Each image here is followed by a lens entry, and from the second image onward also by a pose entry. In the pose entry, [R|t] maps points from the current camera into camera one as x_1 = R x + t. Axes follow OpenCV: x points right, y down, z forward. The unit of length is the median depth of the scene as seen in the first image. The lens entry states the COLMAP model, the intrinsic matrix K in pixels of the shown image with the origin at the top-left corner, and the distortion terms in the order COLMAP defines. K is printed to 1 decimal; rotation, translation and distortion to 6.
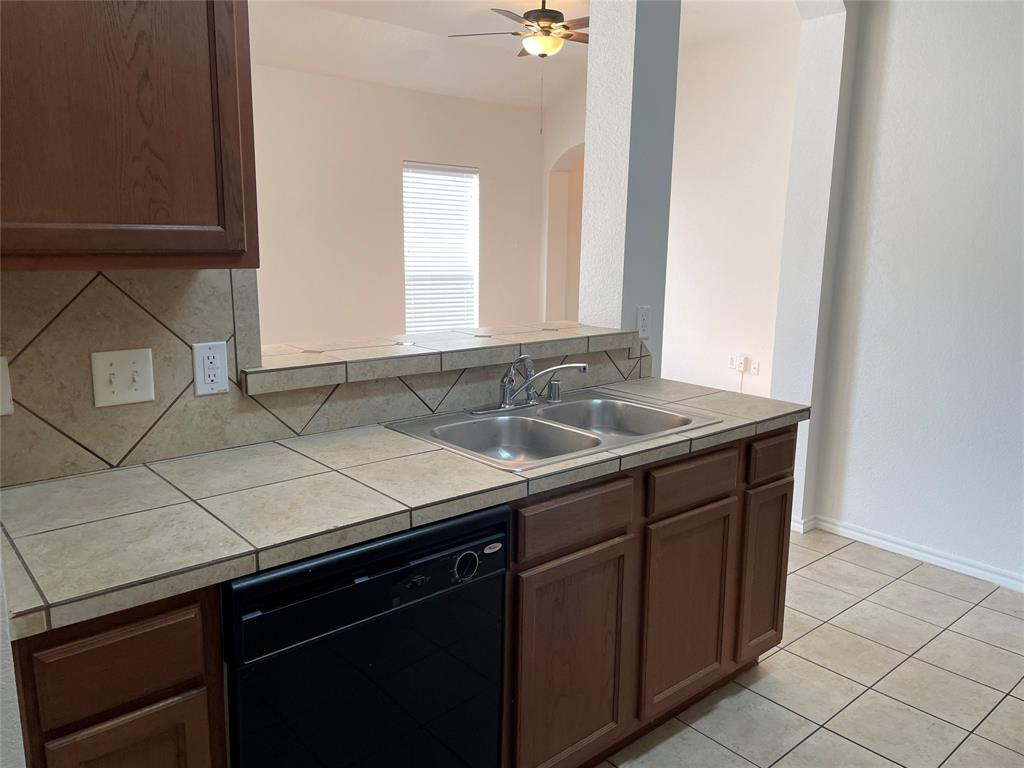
lens RADIAL K [[772.3, 0, 495.5], [0, 772.3, 369.6], [0, 0, 1]] dist [0.088031, -0.120568]
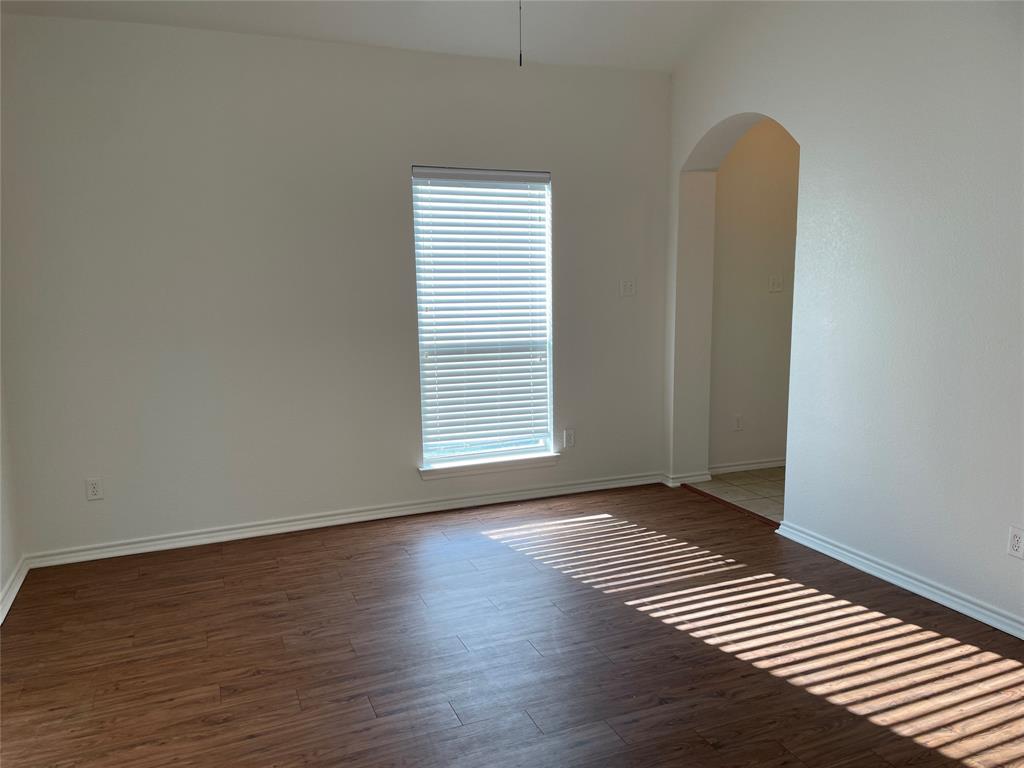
lens RADIAL K [[772.3, 0, 498.0], [0, 772.3, 375.6], [0, 0, 1]] dist [0.088031, -0.120568]
pose [[0.950812, 0.015030, -0.309403, 0.261530], [-0.024599, 0.999331, -0.027049, -0.153774], [0.308790, 0.033330, 0.950546, 0.781554]]
